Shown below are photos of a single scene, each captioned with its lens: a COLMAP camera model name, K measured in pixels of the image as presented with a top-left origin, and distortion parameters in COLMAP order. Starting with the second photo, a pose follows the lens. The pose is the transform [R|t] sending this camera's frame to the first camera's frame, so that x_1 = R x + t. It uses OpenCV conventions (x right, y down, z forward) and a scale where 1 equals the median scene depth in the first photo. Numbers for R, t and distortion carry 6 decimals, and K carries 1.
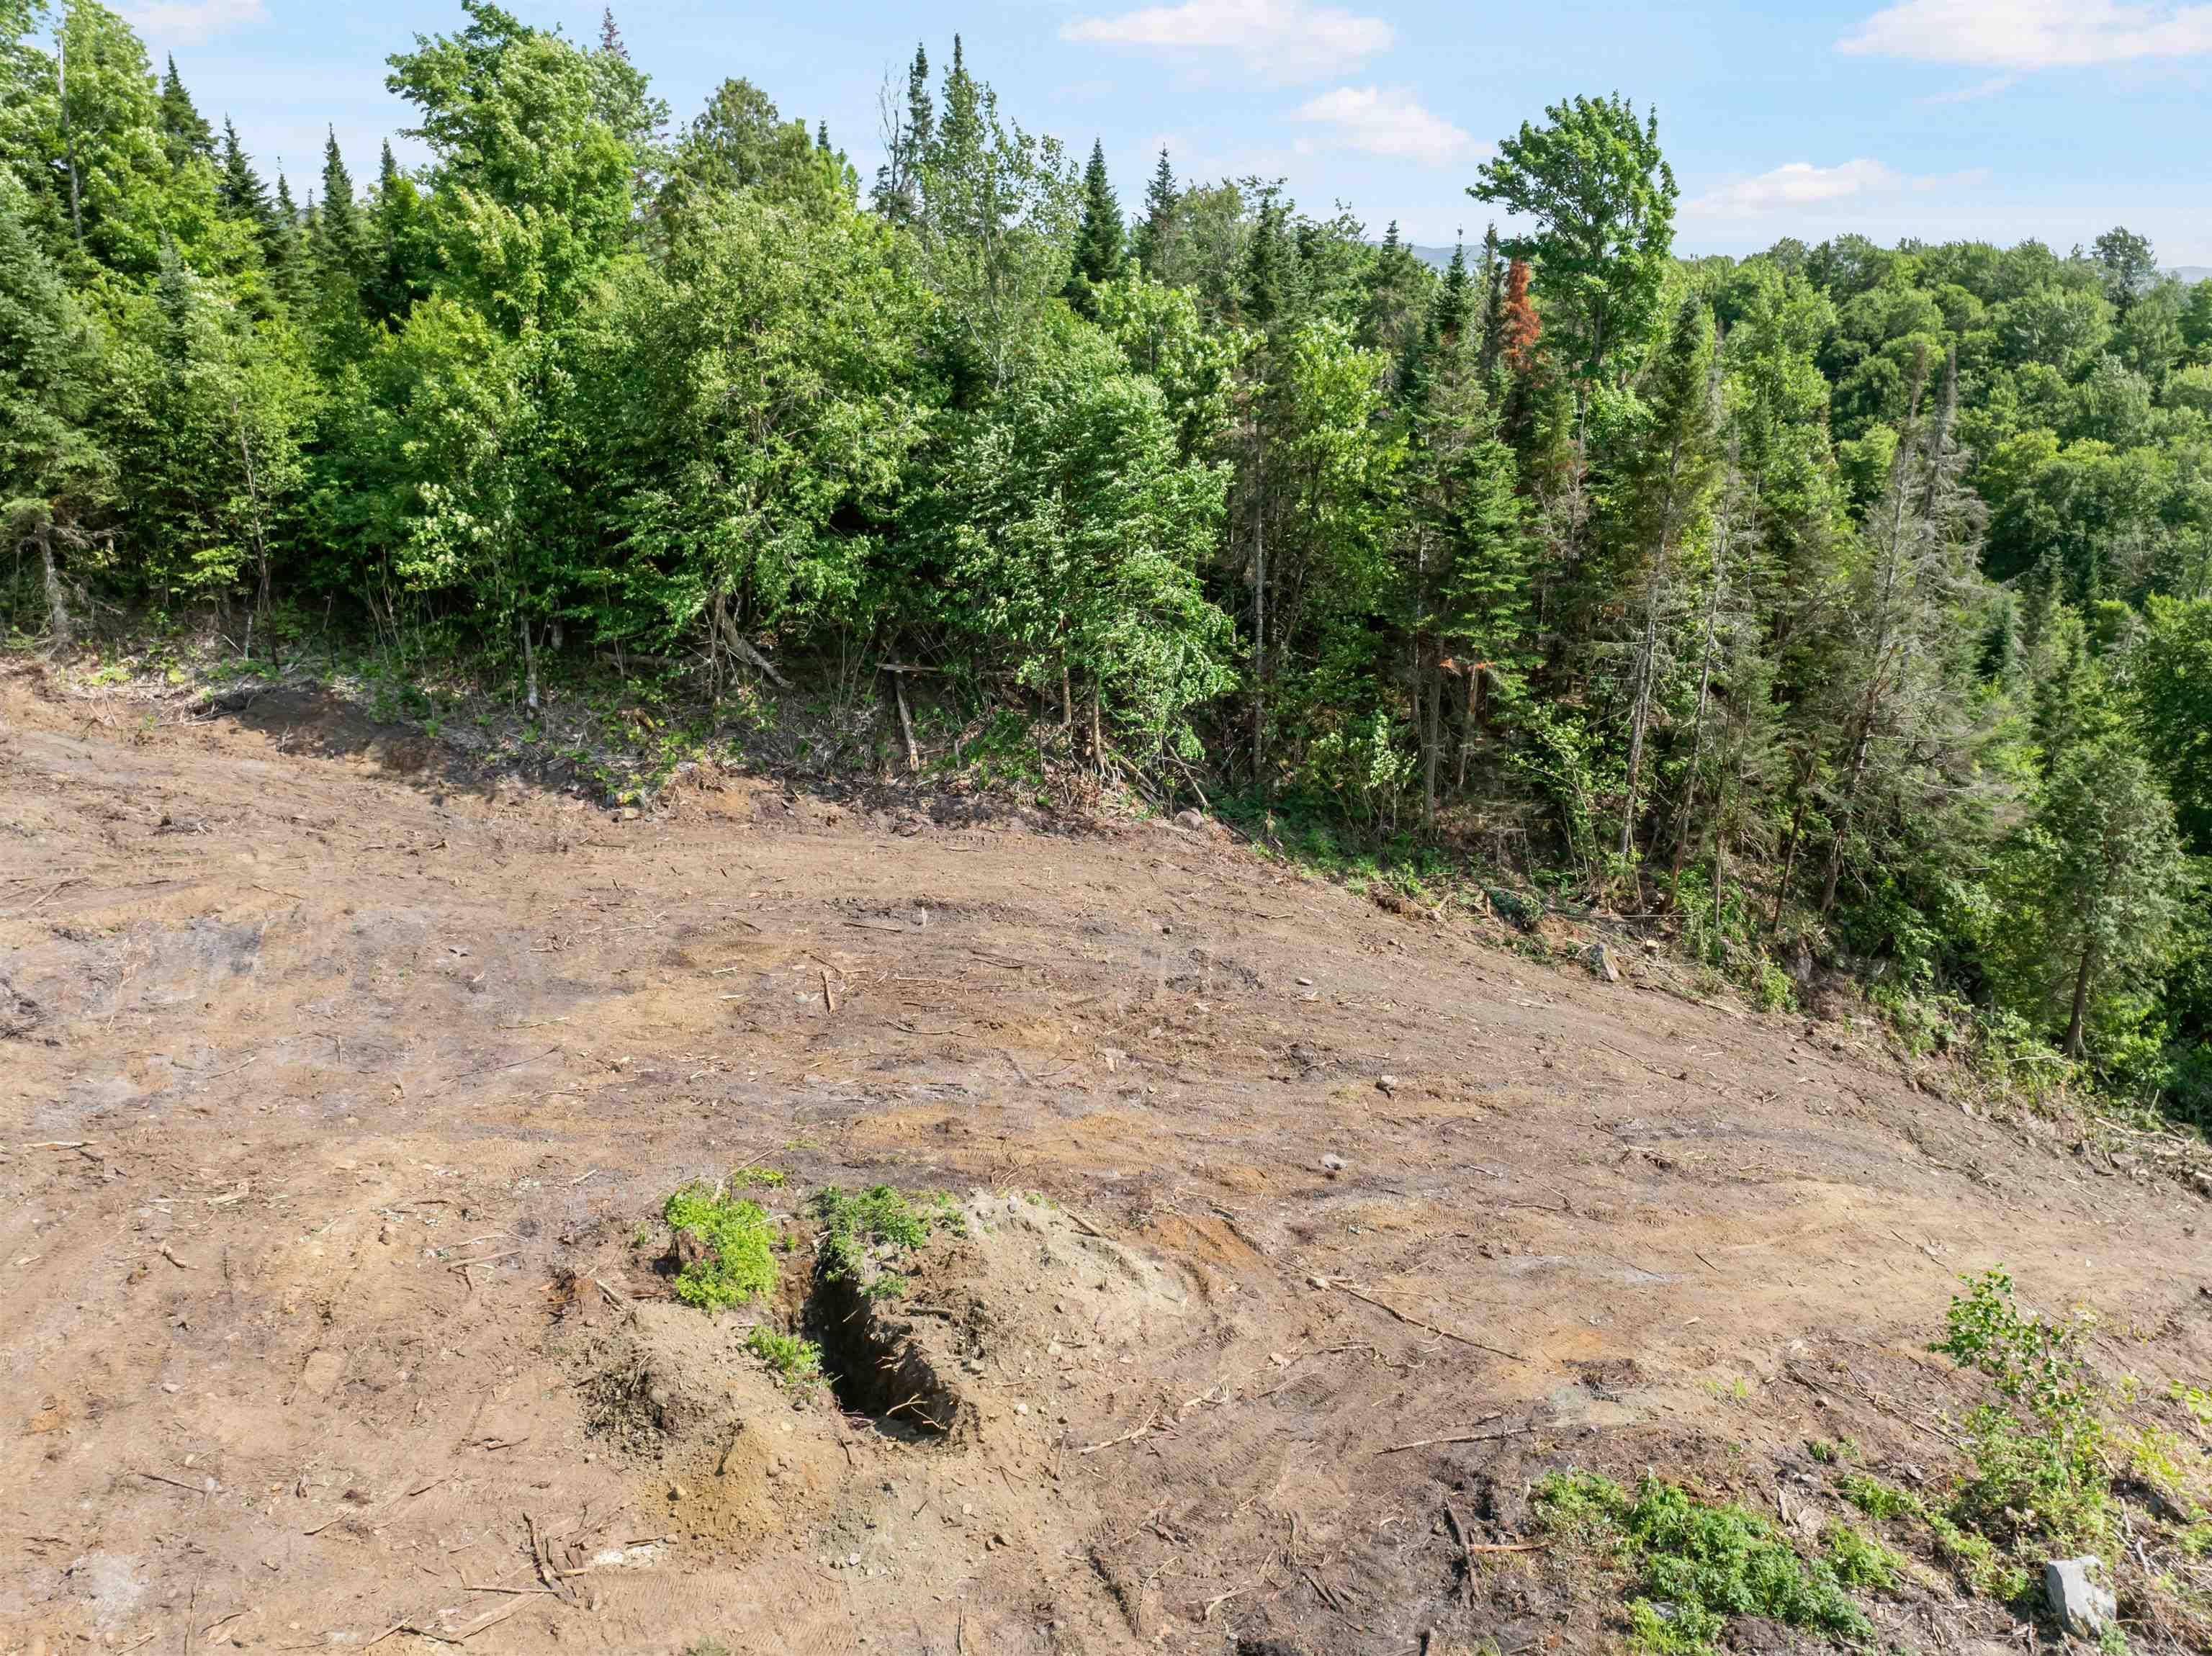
lens RADIAL K [[1549.4, 0, 1111.9], [0, 1549.4, 828.3], [0, 0, 1]] dist [-0.044418, 0.009561]
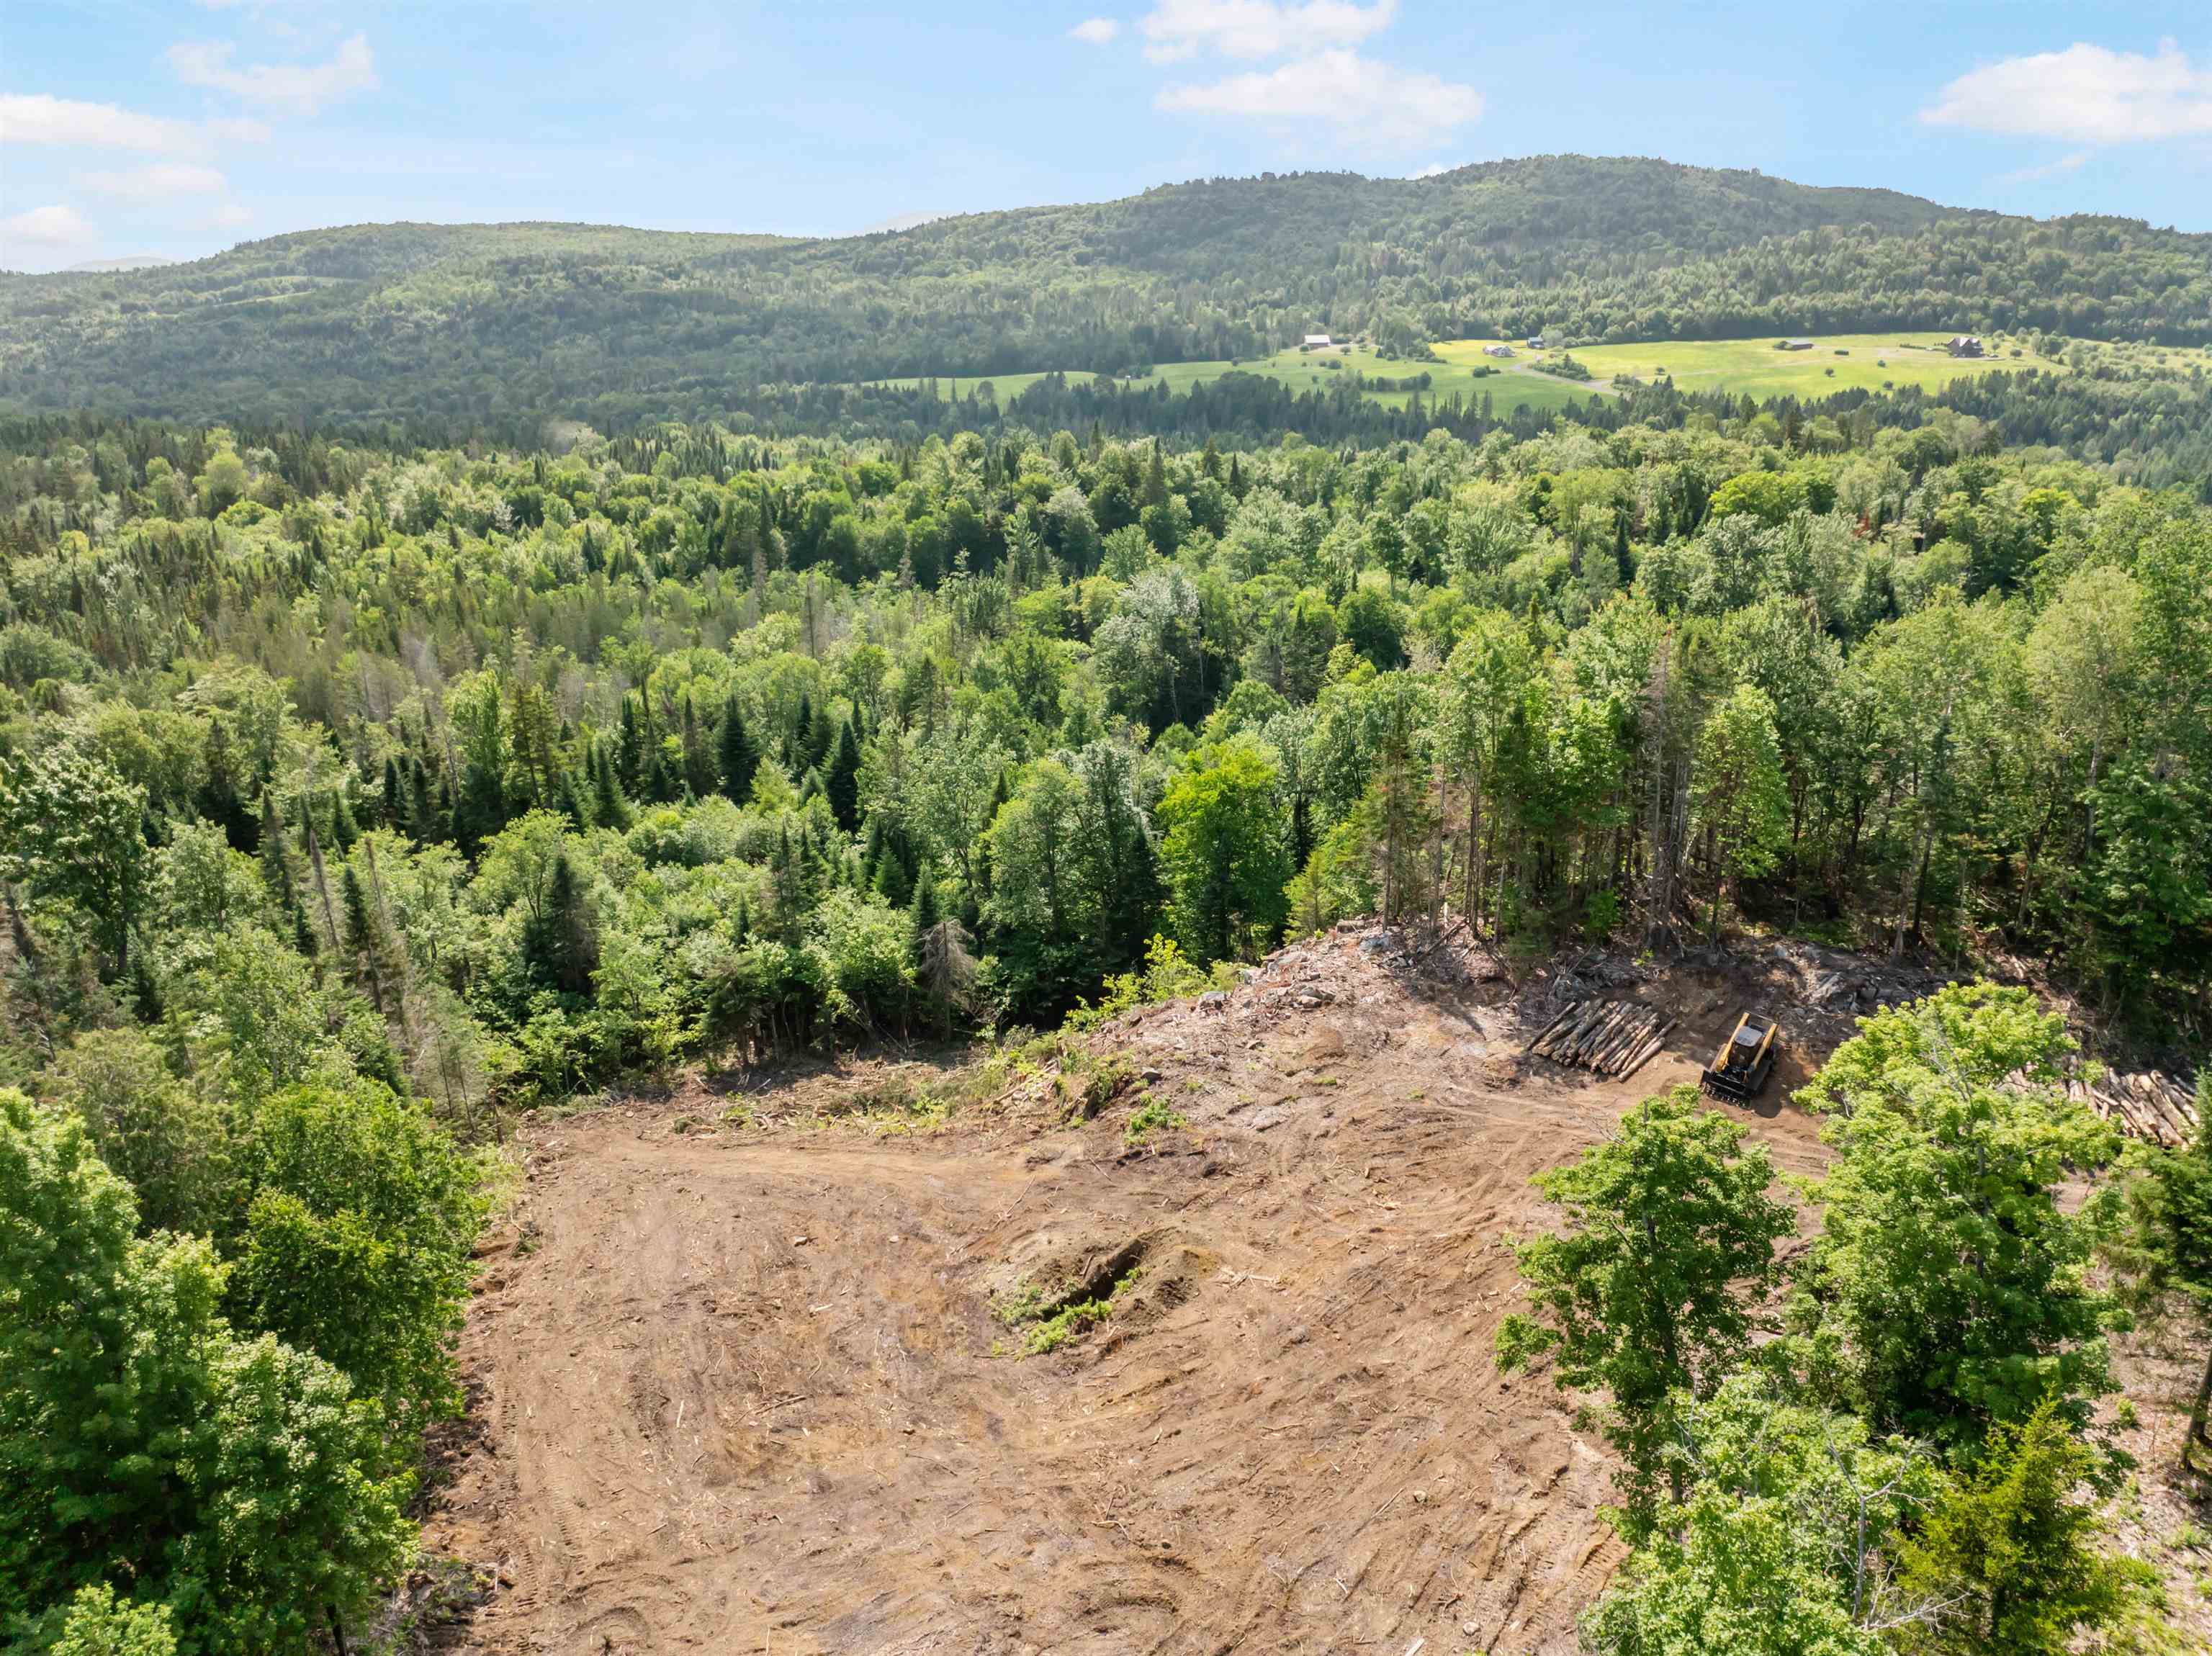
lens RADIAL K [[1549.4, 0, 1114.8], [0, 1549.4, 834.8], [0, 0, 1]] dist [-0.044418, 0.009561]
pose [[-0.268546, -0.339325, 0.901522, -1.157974], [0.325475, 0.848893, 0.416469, -0.733139], [-0.906614, 0.405264, -0.117525, 0.451432]]
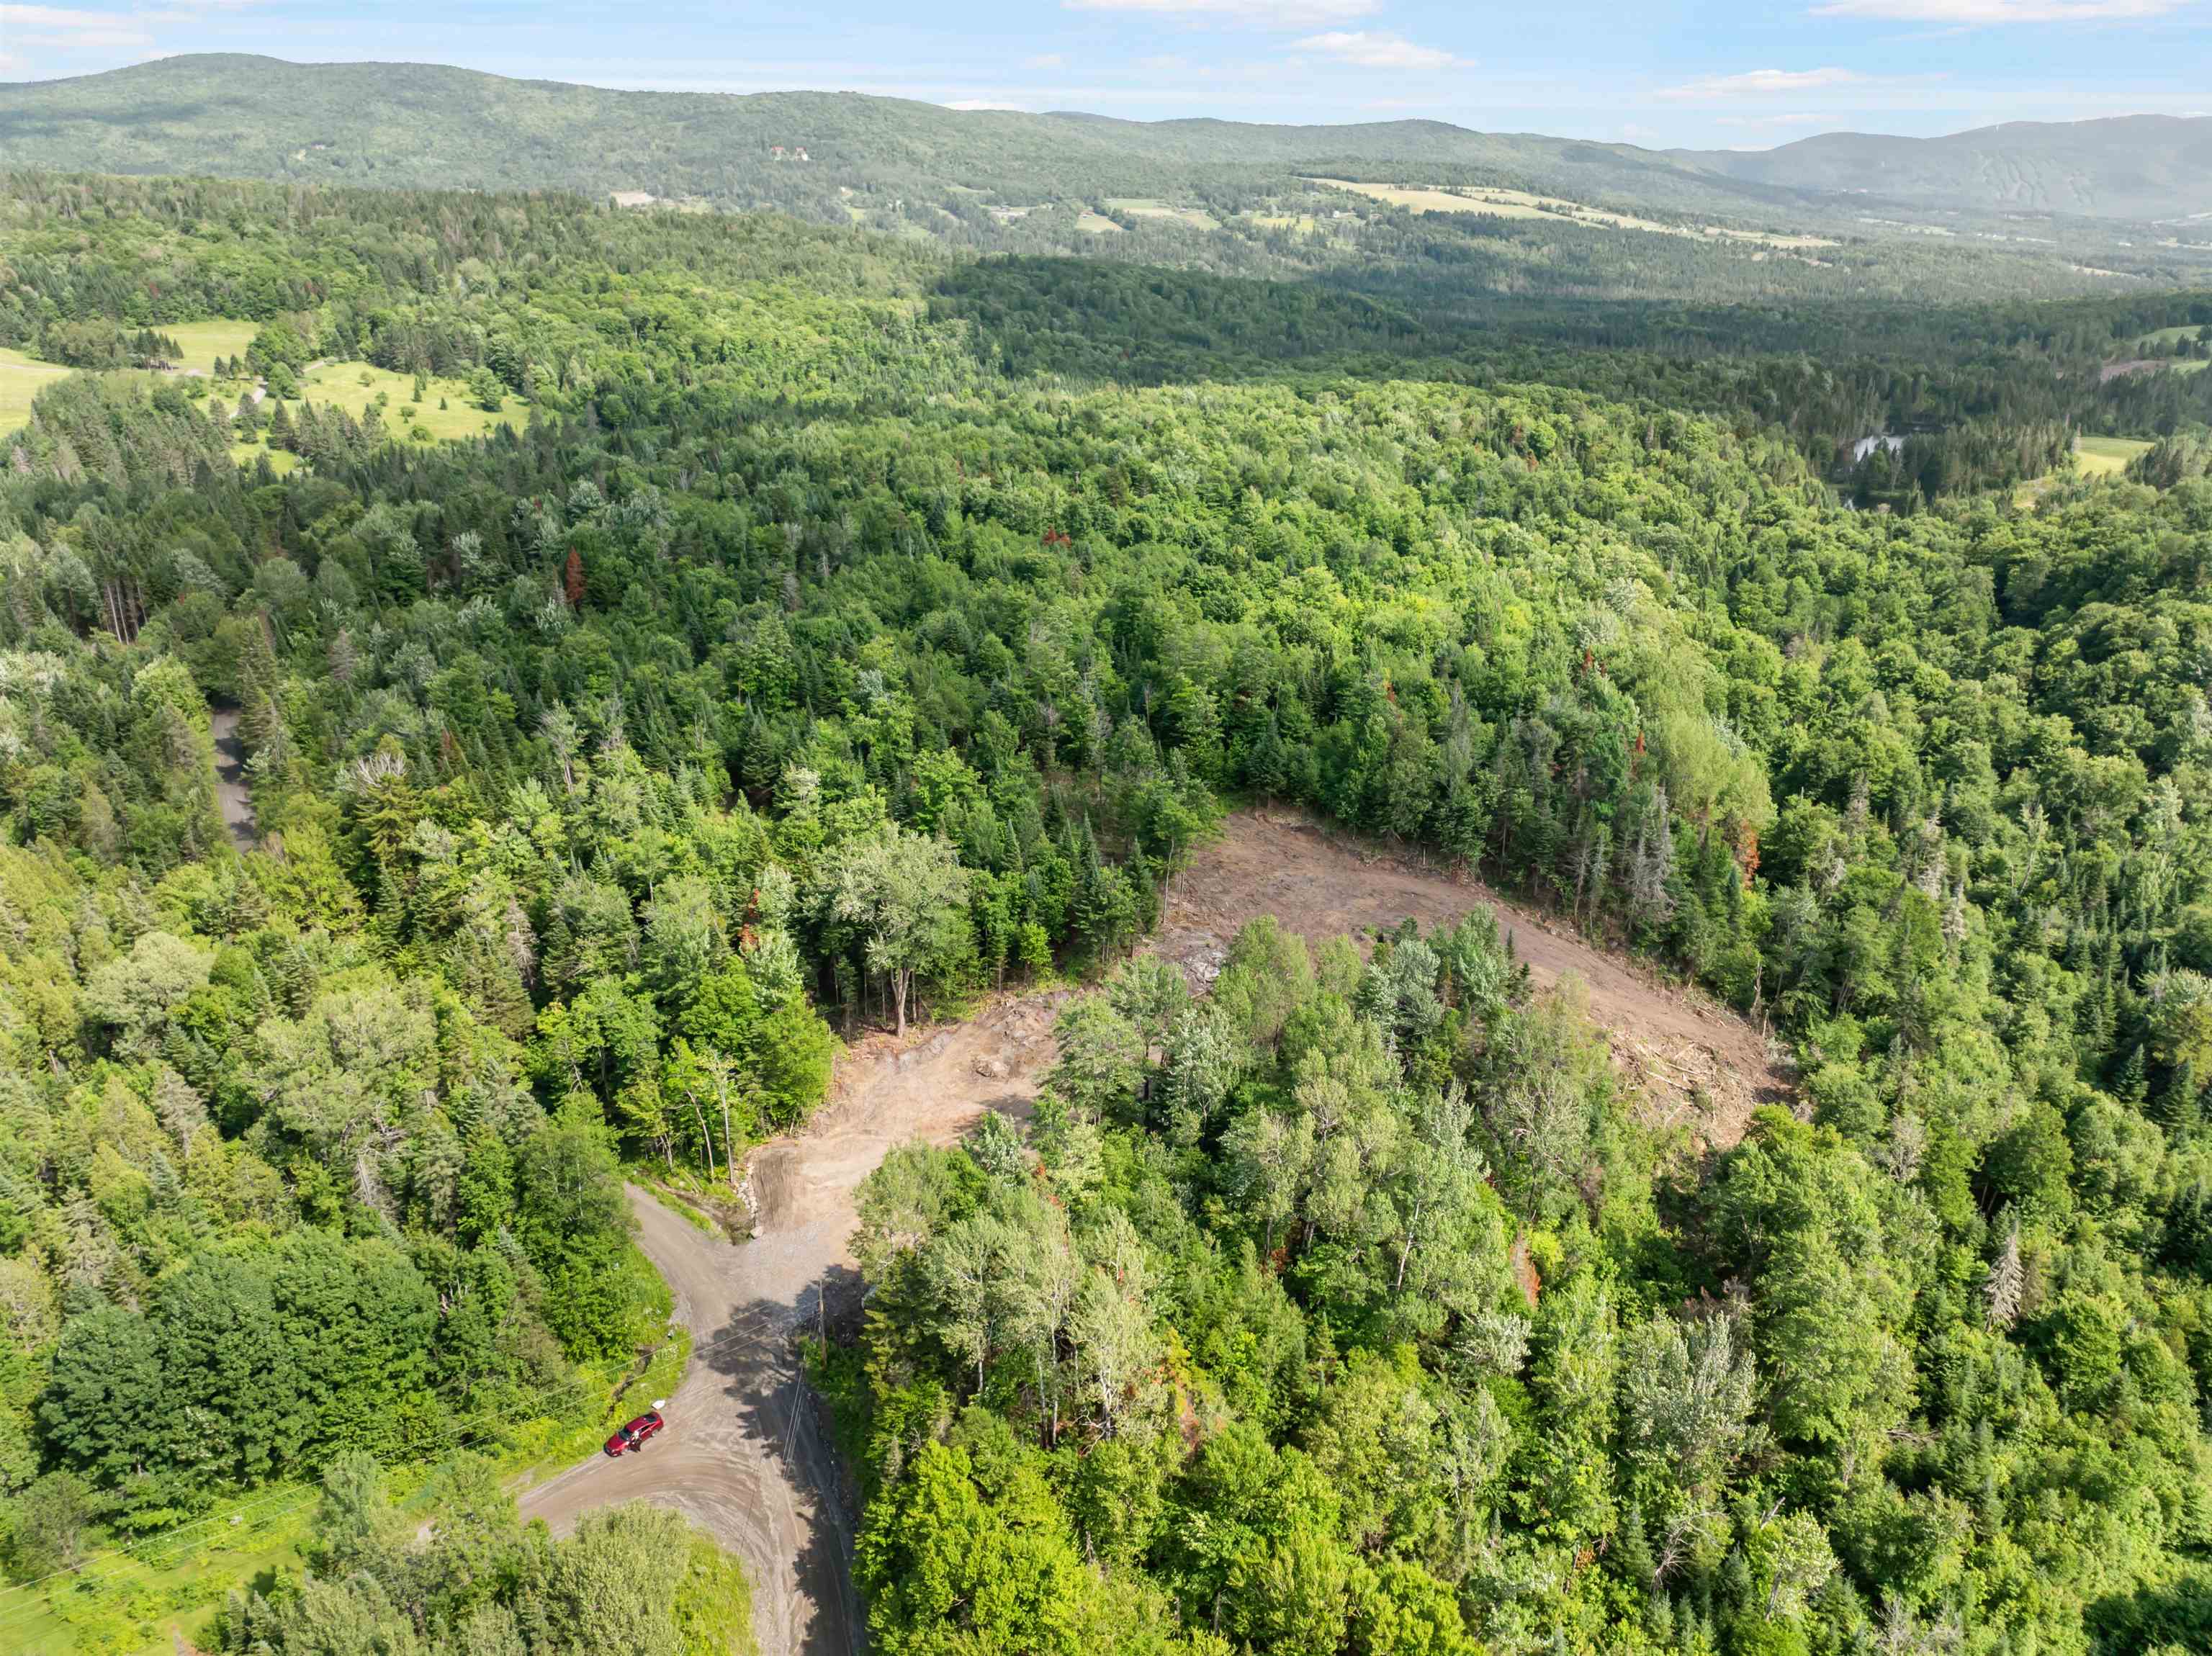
lens RADIAL K [[1549.4, 0, 1115.7], [0, 1549.4, 810.3], [0, 0, 1]] dist [-0.044418, 0.009561]
pose [[0.884421, 0.177453, -0.431636, 1.122866], [-0.153145, 0.984027, 0.090756, -0.510845], [0.440847, -0.014164, 0.897471, -3.929011]]
